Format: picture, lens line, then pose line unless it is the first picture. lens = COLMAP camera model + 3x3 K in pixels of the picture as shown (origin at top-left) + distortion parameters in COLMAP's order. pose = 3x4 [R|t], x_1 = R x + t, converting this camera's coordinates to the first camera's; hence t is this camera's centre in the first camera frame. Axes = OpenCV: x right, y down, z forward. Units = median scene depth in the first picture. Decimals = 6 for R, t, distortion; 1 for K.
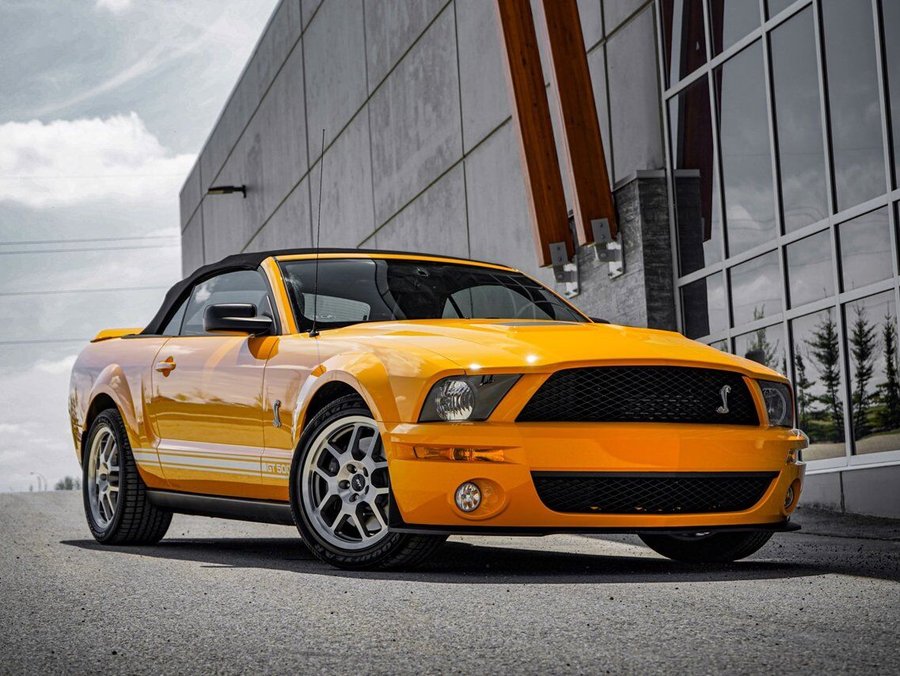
lens RADIAL K [[2234.4, 0, 450.0], [0, 2234.4, 338.0], [0, 0, 1]] dist [-0.050310, 0.255050]
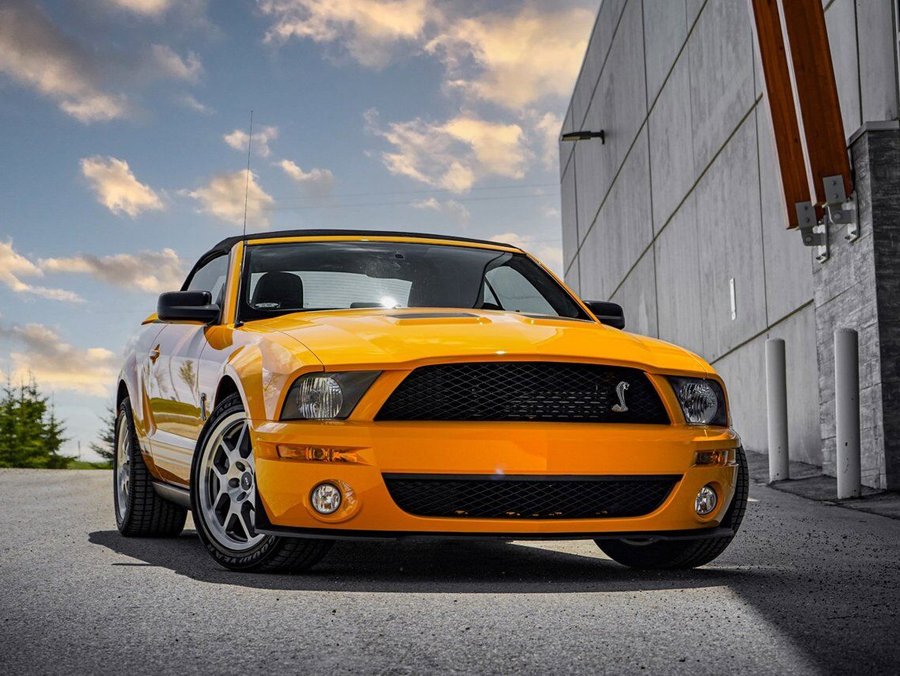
lens RADIAL K [[2507.4, 0, 448.9], [0, 2507.4, 385.6], [0, 0, 1]] dist [-0.027305, -1.577406]
pose [[0.976151, 0.003724, -0.217061, 0.225359], [0.004740, 0.999249, 0.038459, -0.014322], [0.217041, -0.038570, 0.975400, -0.029191]]
